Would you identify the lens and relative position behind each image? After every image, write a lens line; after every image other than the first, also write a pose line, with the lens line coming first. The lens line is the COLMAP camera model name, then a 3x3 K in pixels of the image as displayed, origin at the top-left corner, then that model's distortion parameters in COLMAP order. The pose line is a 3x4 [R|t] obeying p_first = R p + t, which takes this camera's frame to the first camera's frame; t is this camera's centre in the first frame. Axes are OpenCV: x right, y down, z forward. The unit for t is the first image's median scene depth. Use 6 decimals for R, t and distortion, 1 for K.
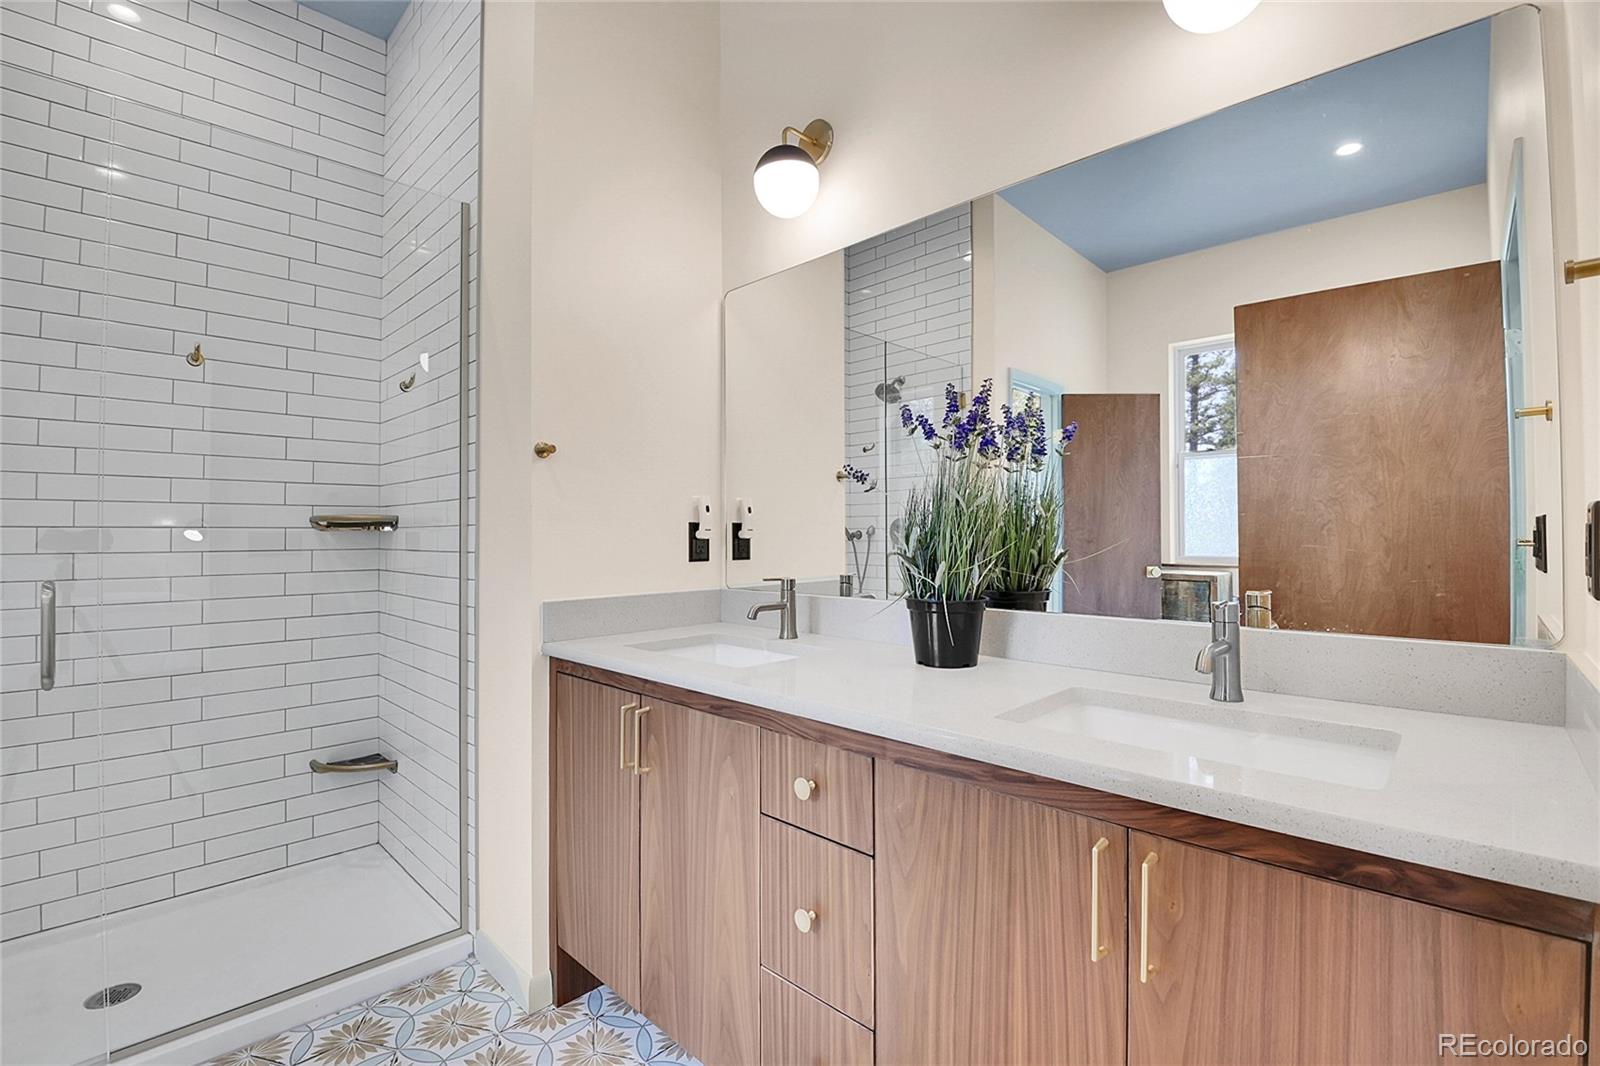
lens RADIAL K [[709.2, 0, 809.5], [0, 709.2, 526.8], [0, 0, 1]] dist [-0.018105, -0.005533]
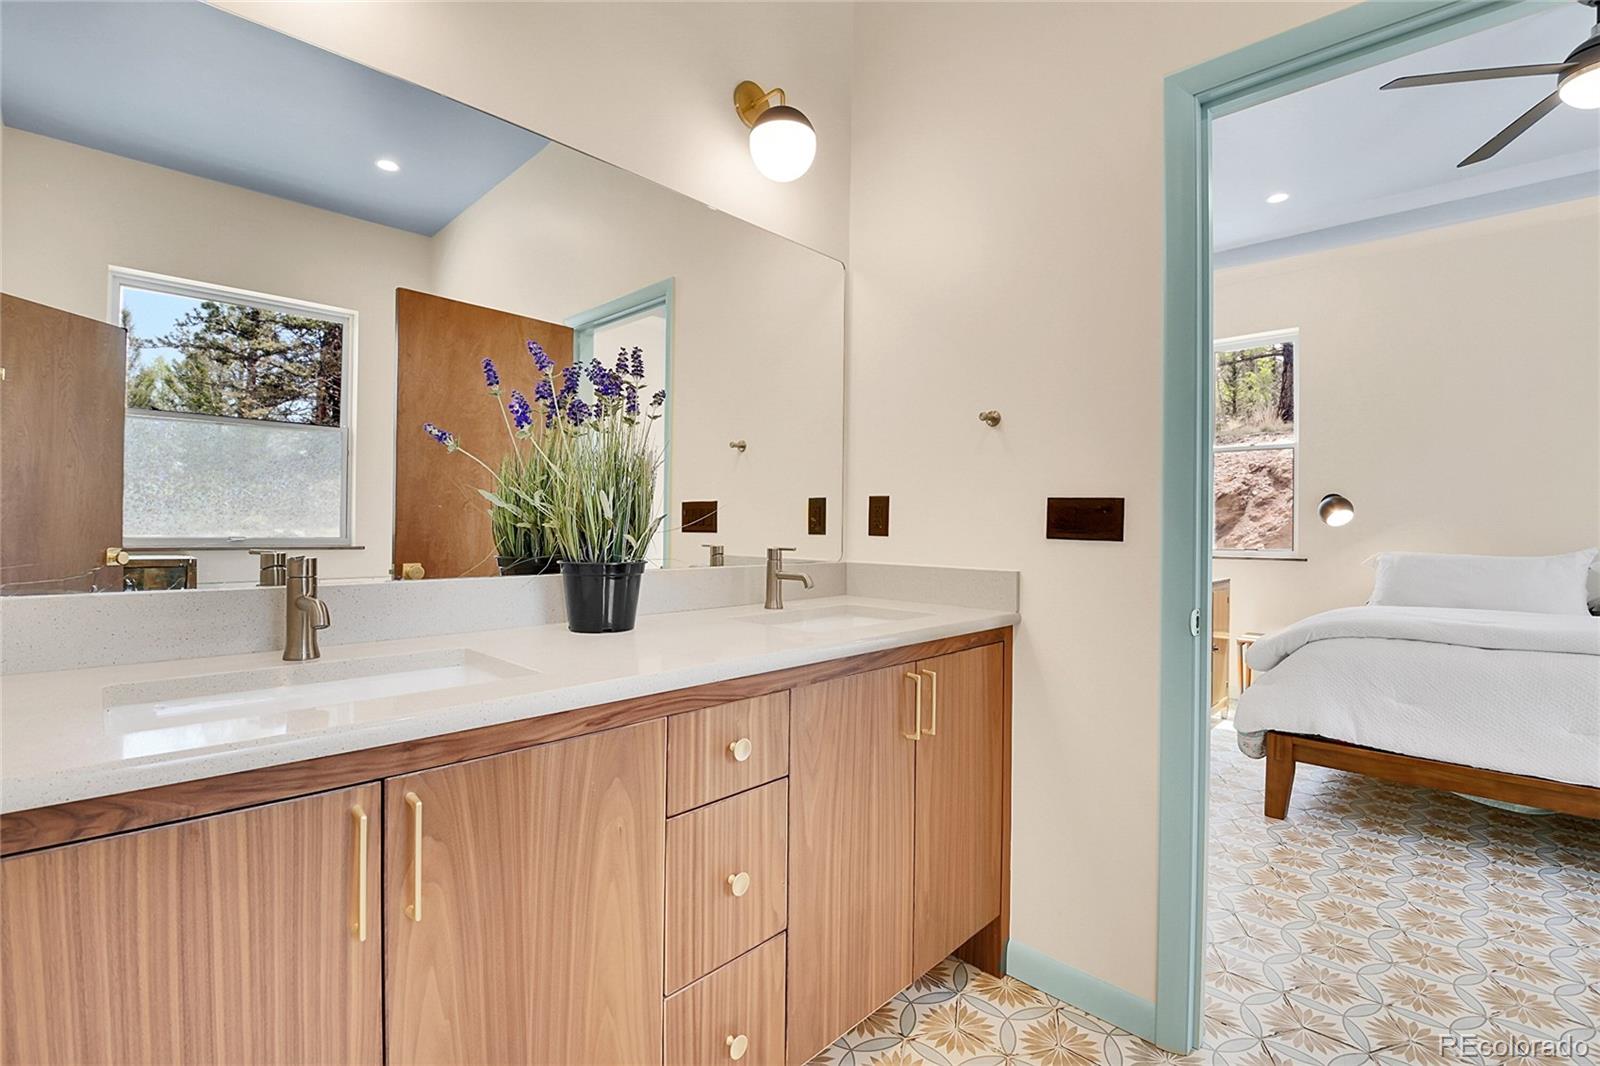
lens RADIAL K [[709.2, 0, 809.0], [0, 709.2, 530.6], [0, 0, 1]] dist [-0.018105, -0.005533]
pose [[0.001671, -0.004441, 0.999989, -0.877302], [-0.019222, 0.999805, 0.004472, 0.054049], [-0.999814, -0.019230, 0.001586, 0.809823]]
